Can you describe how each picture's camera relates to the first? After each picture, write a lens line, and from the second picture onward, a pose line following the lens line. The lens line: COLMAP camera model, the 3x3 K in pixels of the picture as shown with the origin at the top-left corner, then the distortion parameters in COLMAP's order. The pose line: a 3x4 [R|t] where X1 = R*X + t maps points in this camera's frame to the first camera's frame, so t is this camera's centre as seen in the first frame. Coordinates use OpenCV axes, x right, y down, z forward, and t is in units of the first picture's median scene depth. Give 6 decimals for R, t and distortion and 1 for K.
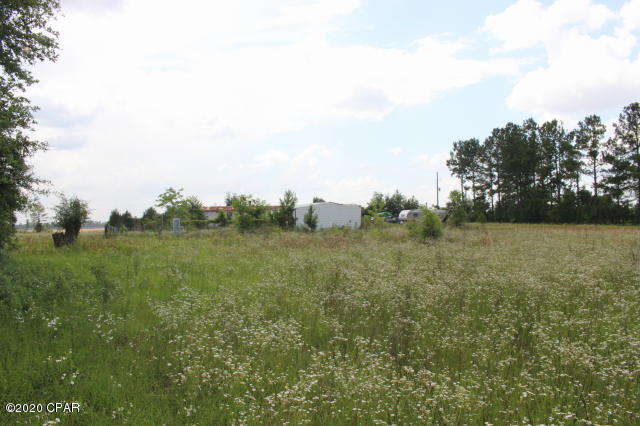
lens RADIAL K [[526.5, 0, 316.0], [0, 526.5, 215.7], [0, 0, 1]] dist [-0.143251, 0.098512]
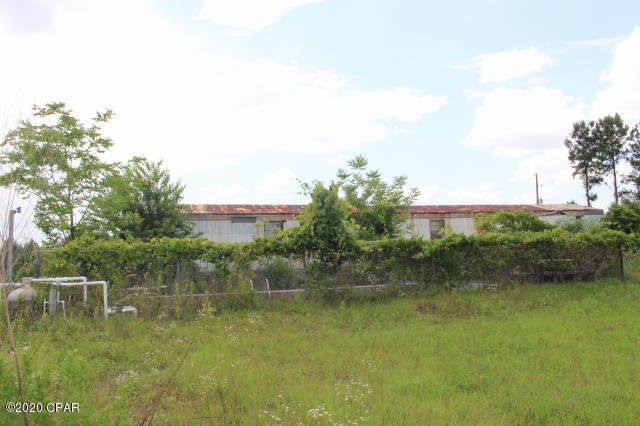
lens RADIAL K [[526.5, 0, 316.0], [0, 526.5, 215.7], [0, 0, 1]] dist [-0.143251, 0.098512]
pose [[0.994427, -0.001976, 0.105409, -0.128884], [0.008979, 0.997779, -0.066004, 0.007731], [-0.105044, 0.066582, 0.992236, 0.522948]]
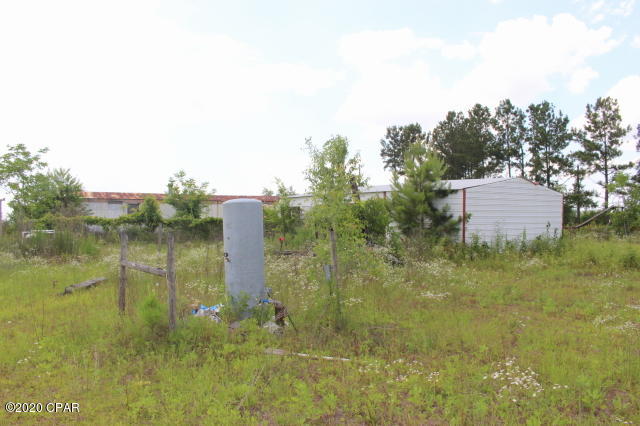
lens RADIAL K [[526.5, 0, 316.0], [0, 526.5, 215.7], [0, 0, 1]] dist [-0.143251, 0.098512]
pose [[0.942557, 0.022878, 0.333262, -0.123191], [-0.020565, 0.999734, -0.010468, 0.005222], [-0.333413, 0.003013, 0.942776, 0.339112]]
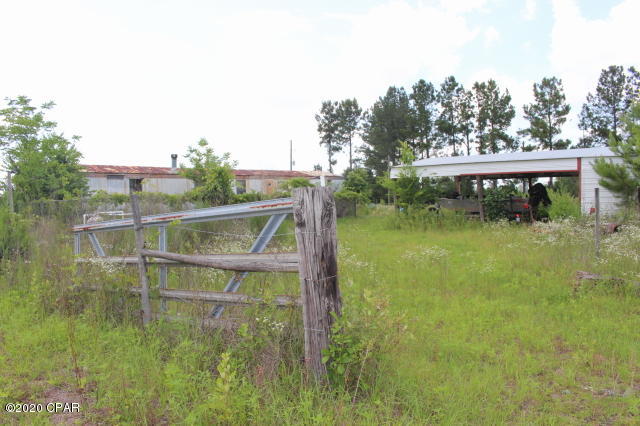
lens RADIAL K [[526.5, 0, 316.0], [0, 526.5, 215.7], [0, 0, 1]] dist [-0.143251, 0.098512]
pose [[0.836037, -0.010802, 0.548566, -0.205333], [-0.003826, 0.999667, 0.025516, 0.008981], [-0.548659, -0.023431, 0.835718, 0.425861]]
